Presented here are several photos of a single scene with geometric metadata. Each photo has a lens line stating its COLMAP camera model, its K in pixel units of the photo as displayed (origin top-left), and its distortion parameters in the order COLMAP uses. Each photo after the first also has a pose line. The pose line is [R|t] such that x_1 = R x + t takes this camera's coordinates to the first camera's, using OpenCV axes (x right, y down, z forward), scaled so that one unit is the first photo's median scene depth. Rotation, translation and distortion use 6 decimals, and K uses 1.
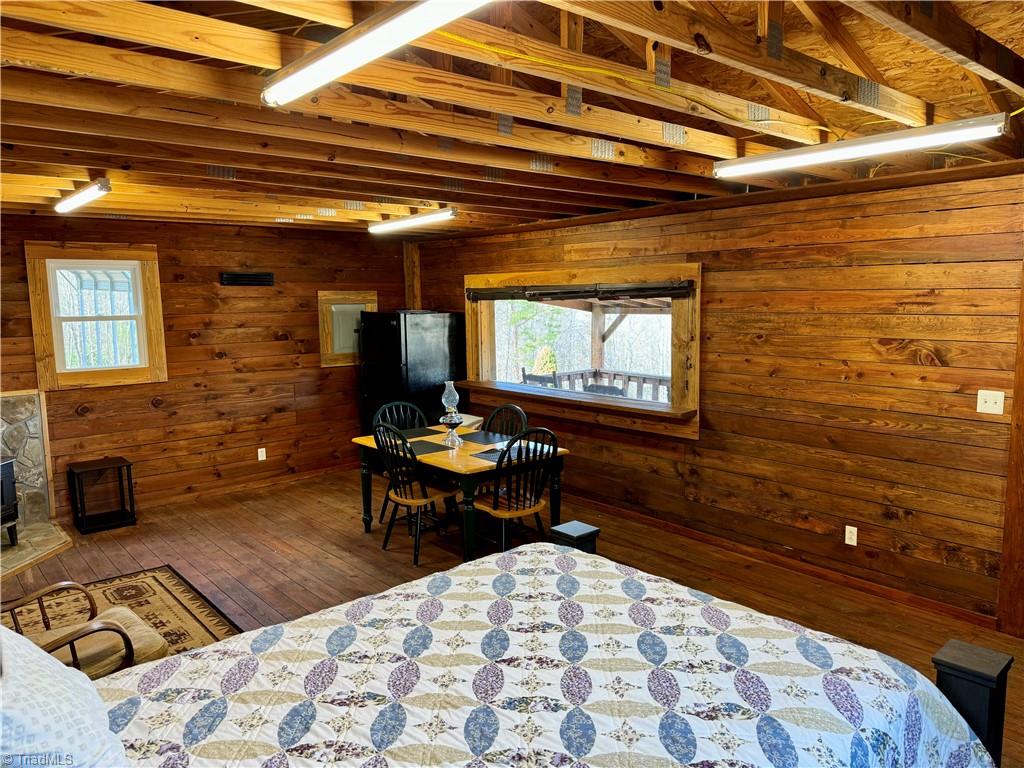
lens RADIAL K [[718.5, 0, 520.9], [0, 718.5, 386.3], [0, 0, 1]] dist [0.083725, -0.168607]
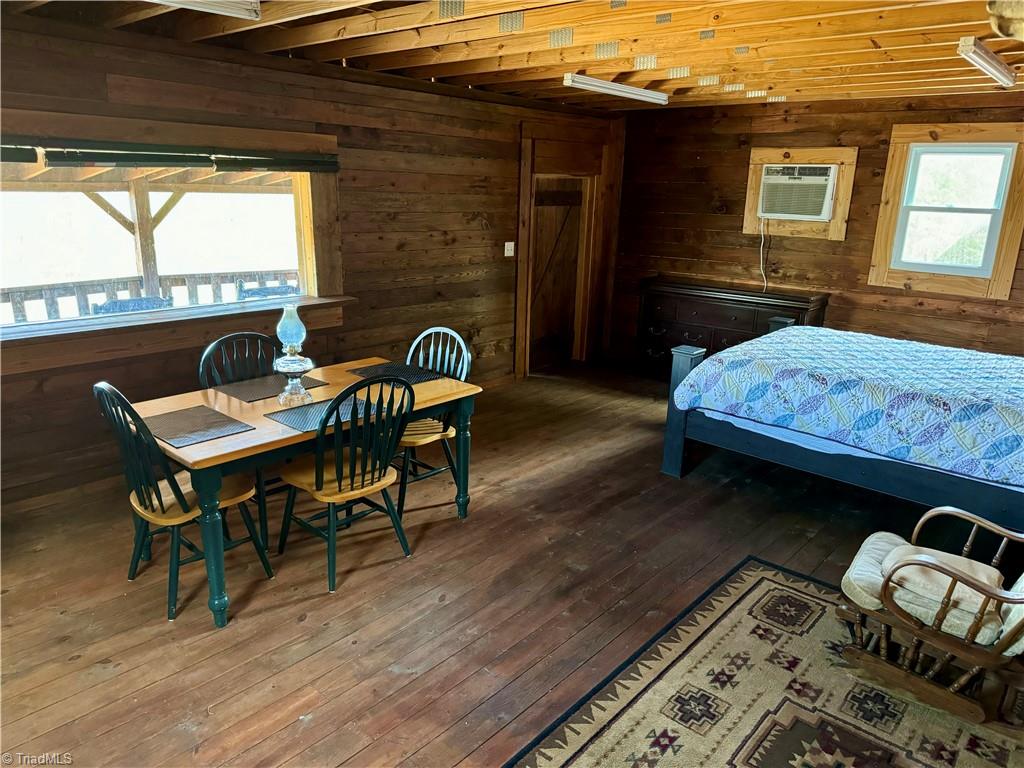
lens RADIAL K [[718.5, 0, 520.9], [0, 718.5, 386.3], [0, 0, 1]] dist [0.083725, -0.168607]
pose [[-0.133181, -0.257897, 0.956949, -0.806832], [0.093655, 0.957955, 0.271203, -0.097355], [-0.986657, 0.125743, -0.103428, 0.945195]]
